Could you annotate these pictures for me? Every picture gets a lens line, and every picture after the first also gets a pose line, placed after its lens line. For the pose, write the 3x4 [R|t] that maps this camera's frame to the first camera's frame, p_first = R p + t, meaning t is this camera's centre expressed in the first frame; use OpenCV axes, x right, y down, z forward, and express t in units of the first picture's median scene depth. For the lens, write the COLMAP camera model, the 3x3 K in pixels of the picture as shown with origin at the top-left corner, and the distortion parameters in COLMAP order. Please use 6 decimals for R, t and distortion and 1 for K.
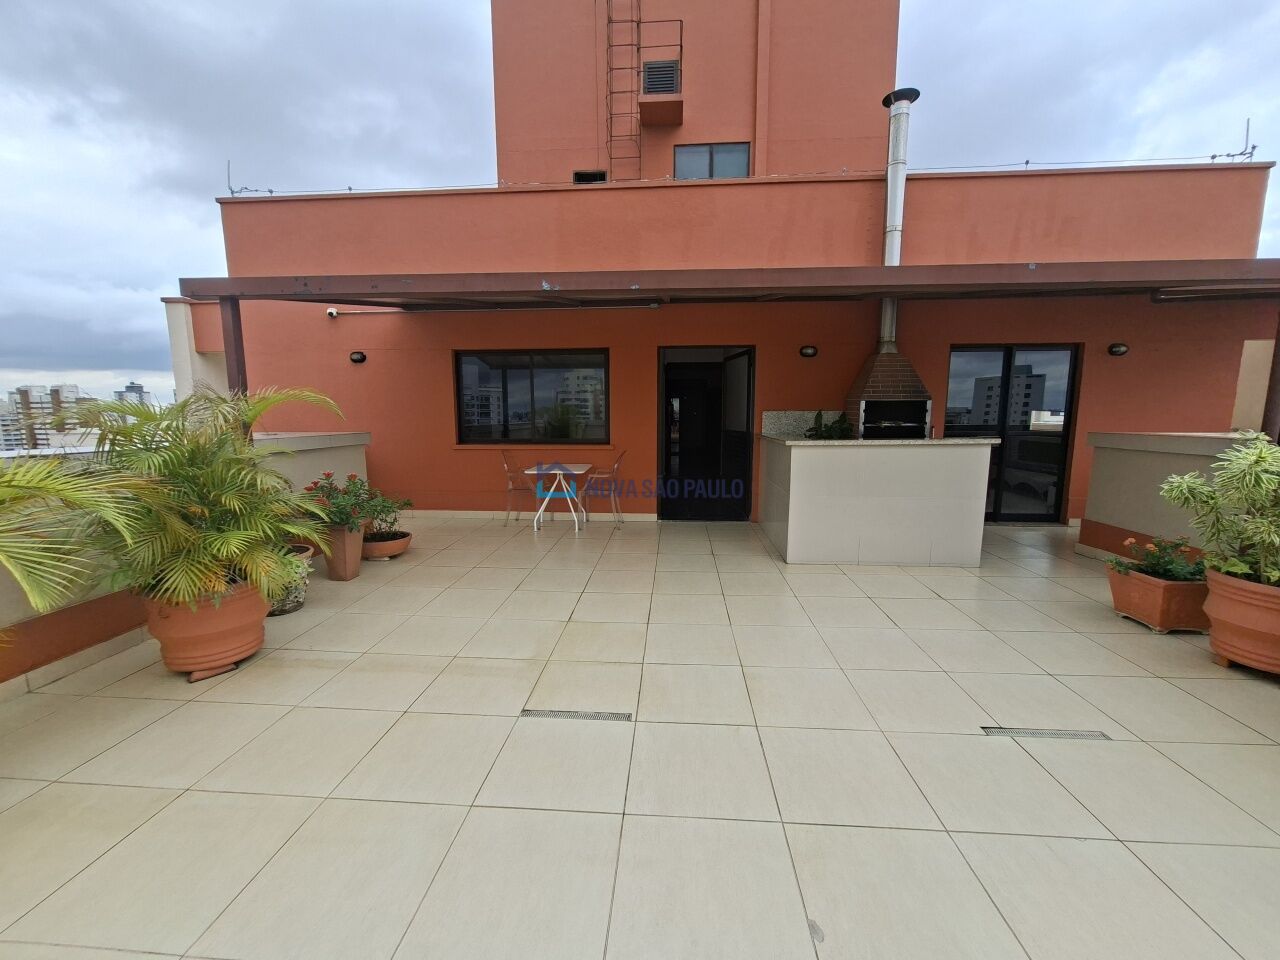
lens RADIAL K [[505.8, 0, 639.7], [0, 505.8, 482.4], [0, 0, 1]] dist [-0.012059, 0.005101]
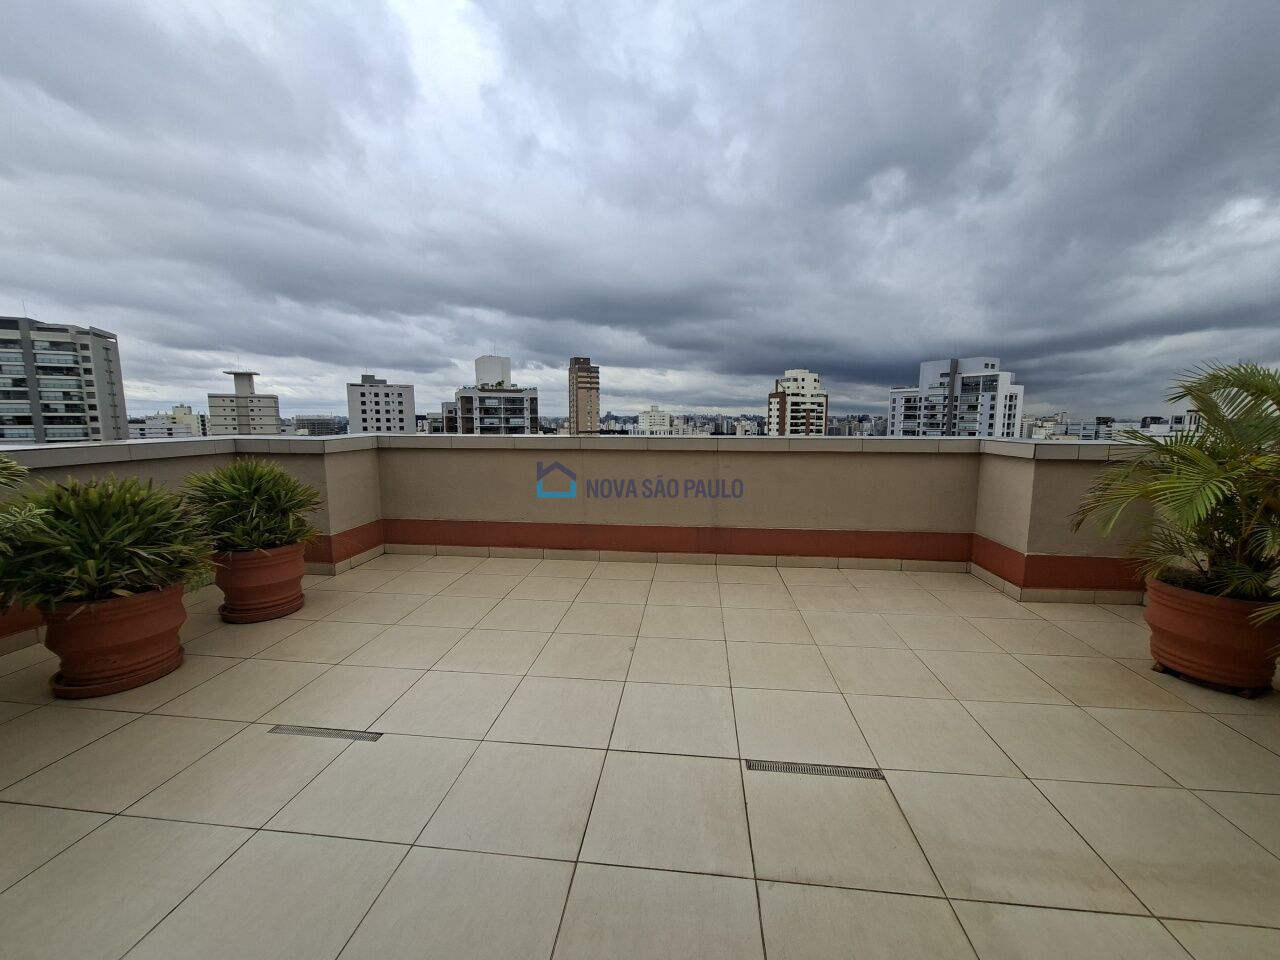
lens RADIAL K [[505.8, 0, 639.7], [0, 505.8, 482.4], [0, 0, 1]] dist [-0.012059, 0.005101]
pose [[-0.999342, -0.003985, 0.036044, 0.158394], [0.005626, 0.964876, 0.262644, -0.270807], [-0.035824, 0.262674, -0.964219, 1.943344]]
